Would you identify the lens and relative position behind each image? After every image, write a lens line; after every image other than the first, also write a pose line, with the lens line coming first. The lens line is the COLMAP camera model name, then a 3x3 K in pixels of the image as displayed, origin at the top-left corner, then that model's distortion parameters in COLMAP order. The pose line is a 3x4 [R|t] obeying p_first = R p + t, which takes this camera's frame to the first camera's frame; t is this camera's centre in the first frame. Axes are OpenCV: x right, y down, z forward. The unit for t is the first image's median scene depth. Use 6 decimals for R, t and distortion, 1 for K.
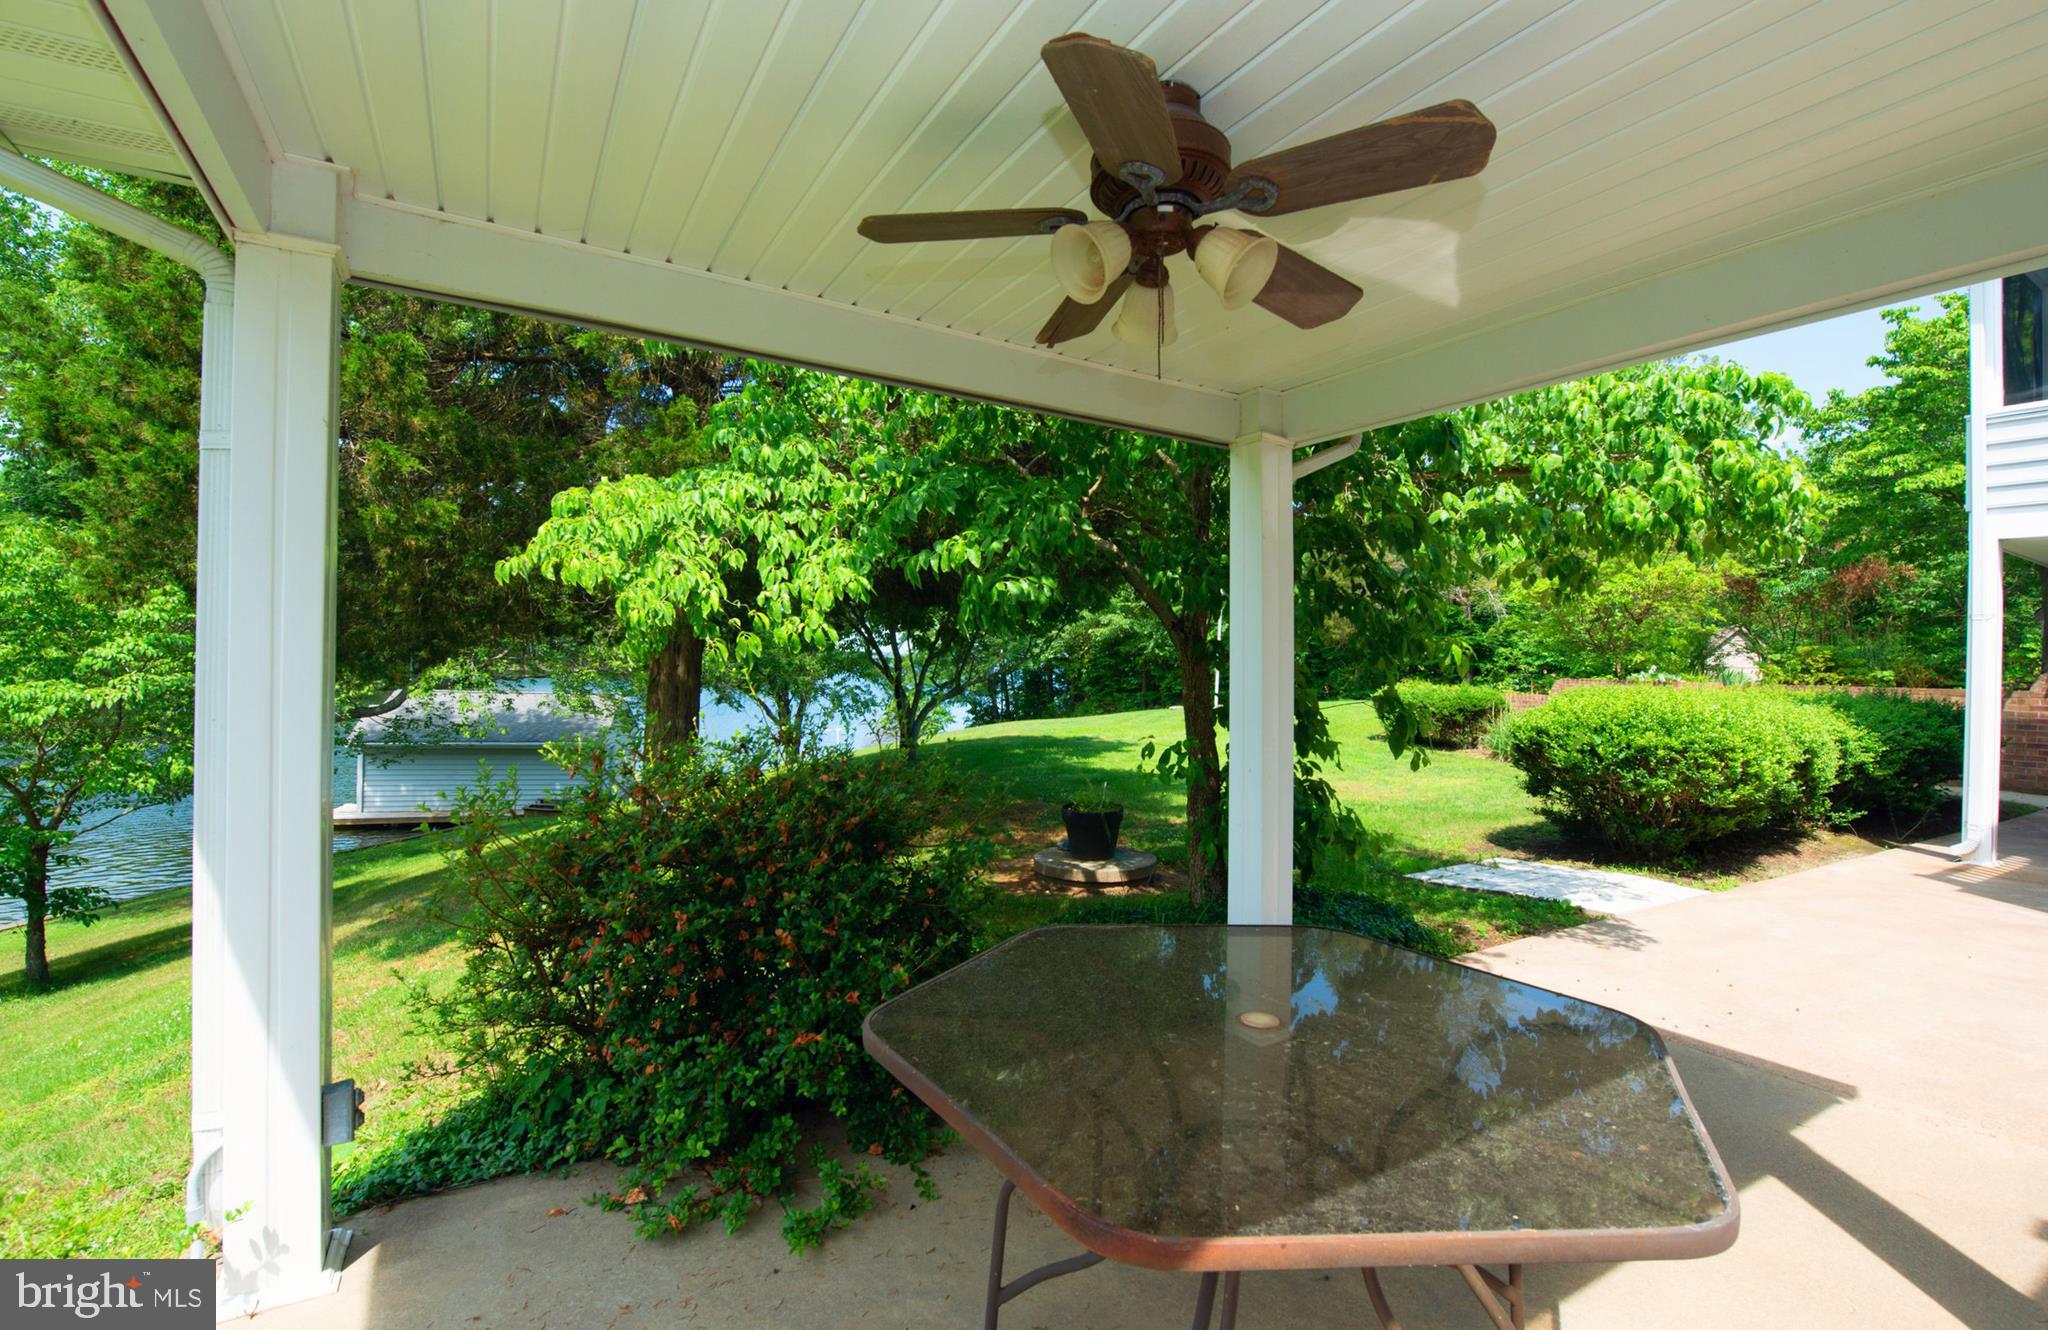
lens RADIAL K [[908.9, 0, 1024.0], [0, 908.9, 665.0], [0, 0, 1]] dist [-0.000579, -0.000155]
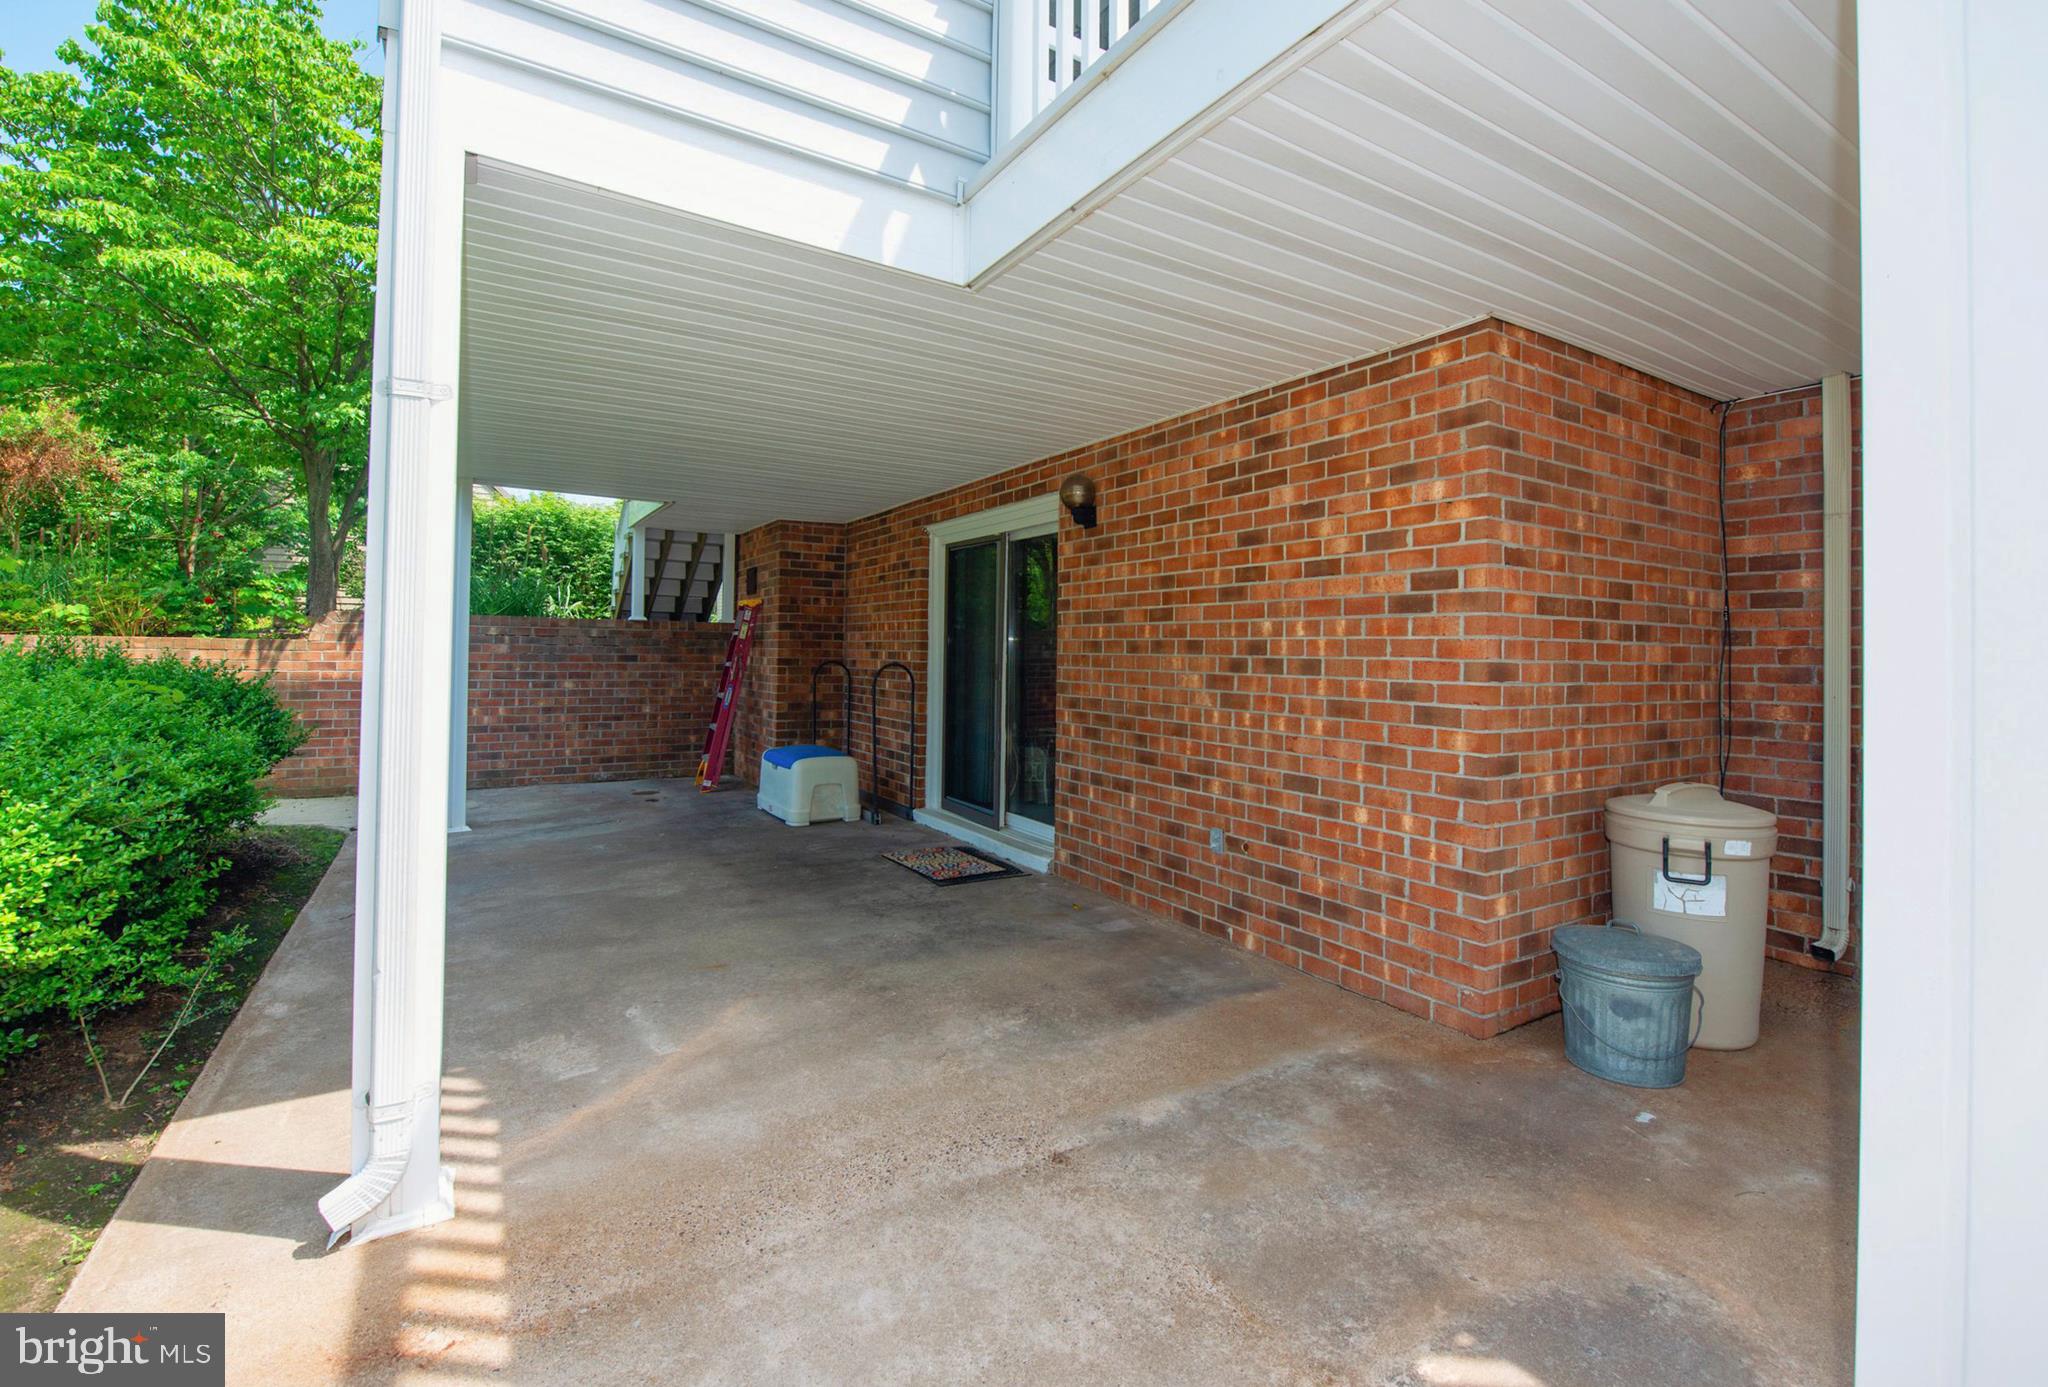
lens RADIAL K [[882.9, 0, 1024.3], [0, 882.9, 623.9], [0, 0, 1]] dist [0.000303, 0.000119]
pose [[-0.010421, 0.003523, 0.999939, 0.439827], [-0.018807, 0.999816, -0.003718, 0.009612], [-0.999769, -0.018845, -0.010353, 0.462548]]
